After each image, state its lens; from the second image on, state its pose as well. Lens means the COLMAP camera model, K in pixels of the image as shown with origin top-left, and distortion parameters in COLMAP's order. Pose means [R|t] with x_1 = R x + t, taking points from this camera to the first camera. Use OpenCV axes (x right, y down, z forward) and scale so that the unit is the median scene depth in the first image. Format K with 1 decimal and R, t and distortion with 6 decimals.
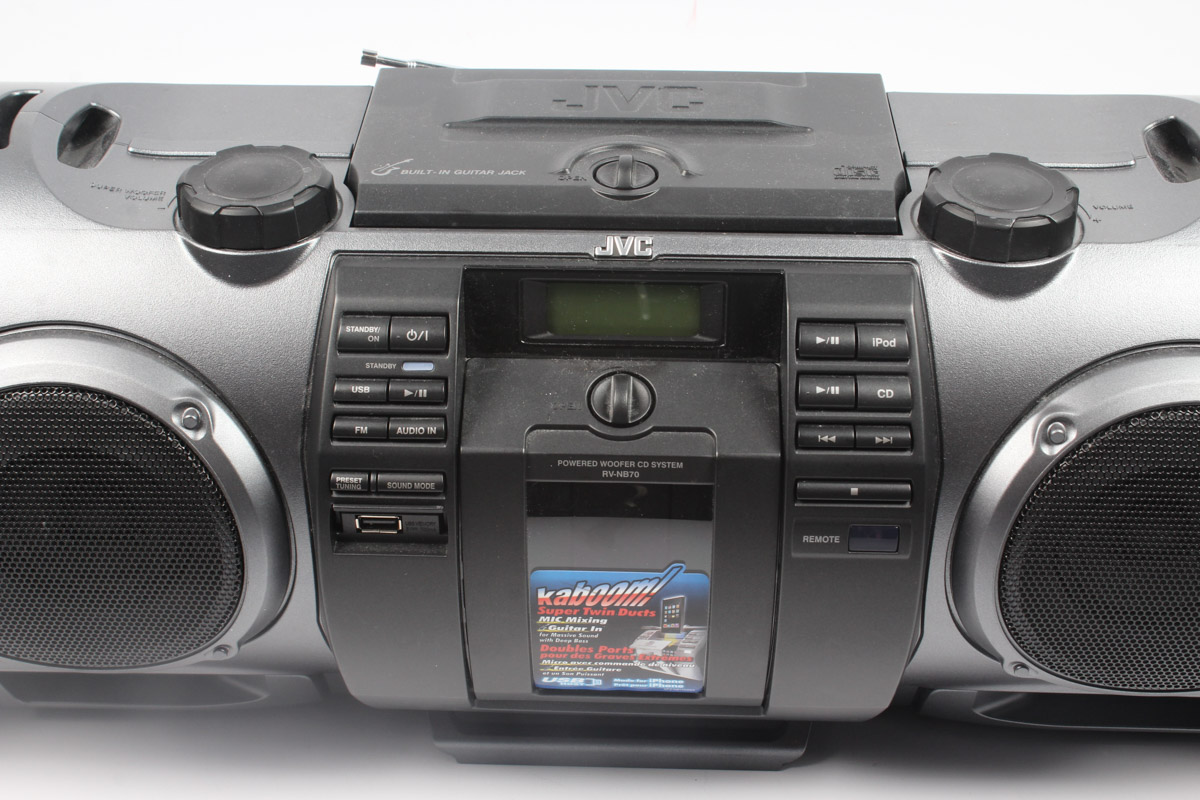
lens RADIAL K [[1740.5, 0, 591.4], [0, 1740.5, 401.7], [0, 0, 1]] dist [-0.081225, 0.000000]
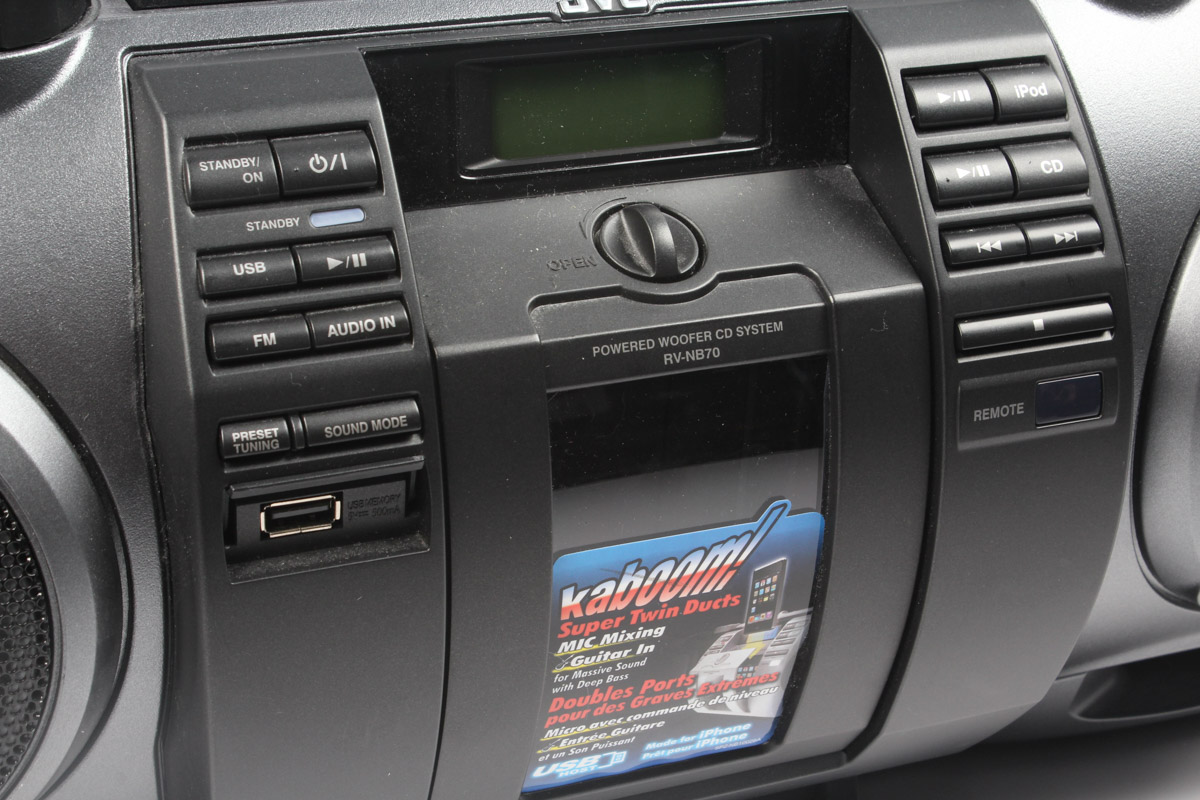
lens RADIAL K [[2334.7, 0, 598.8], [0, 2334.7, 400.1], [0, 0, 1]] dist [-0.016491, 0.000000]
pose [[0.903247, -0.147727, 0.402891, -0.330435], [0.190282, 0.979408, -0.067479, 0.102613], [-0.384627, 0.137613, 0.912757, 0.283316]]
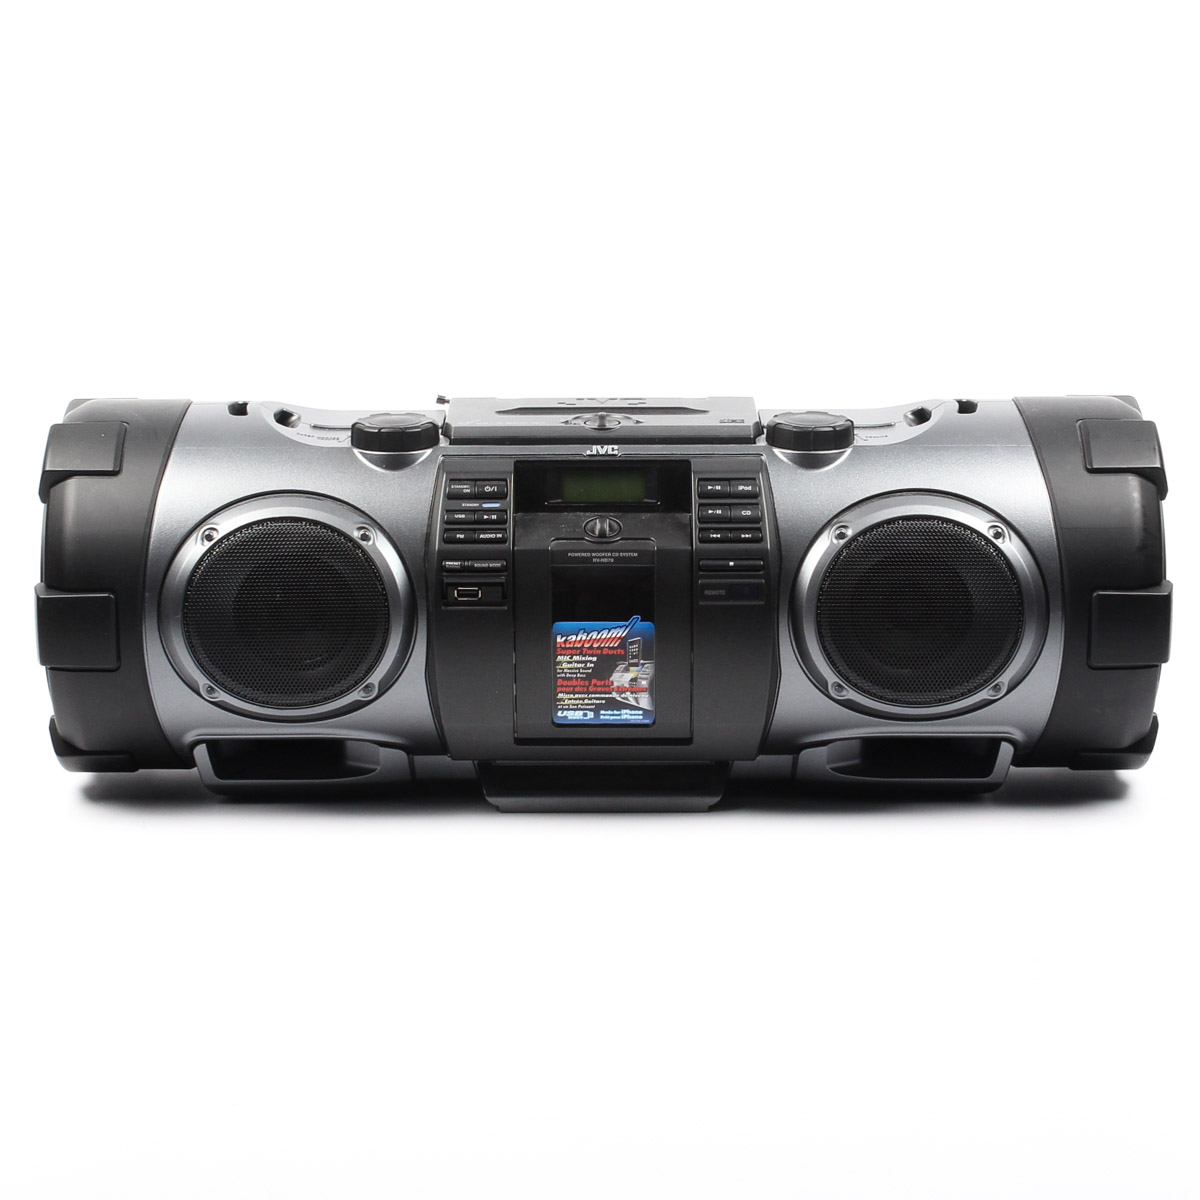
lens RADIAL K [[3048.9, 0, 600.9], [0, 3048.9, 600.2], [0, 0, 1]] dist [-0.438335, 0.000000]
pose [[0.999420, -0.008545, 0.032954, -0.089076], [0.019422, 0.938116, -0.345777, 1.160142], [-0.027960, 0.346216, 0.937738, -1.930610]]
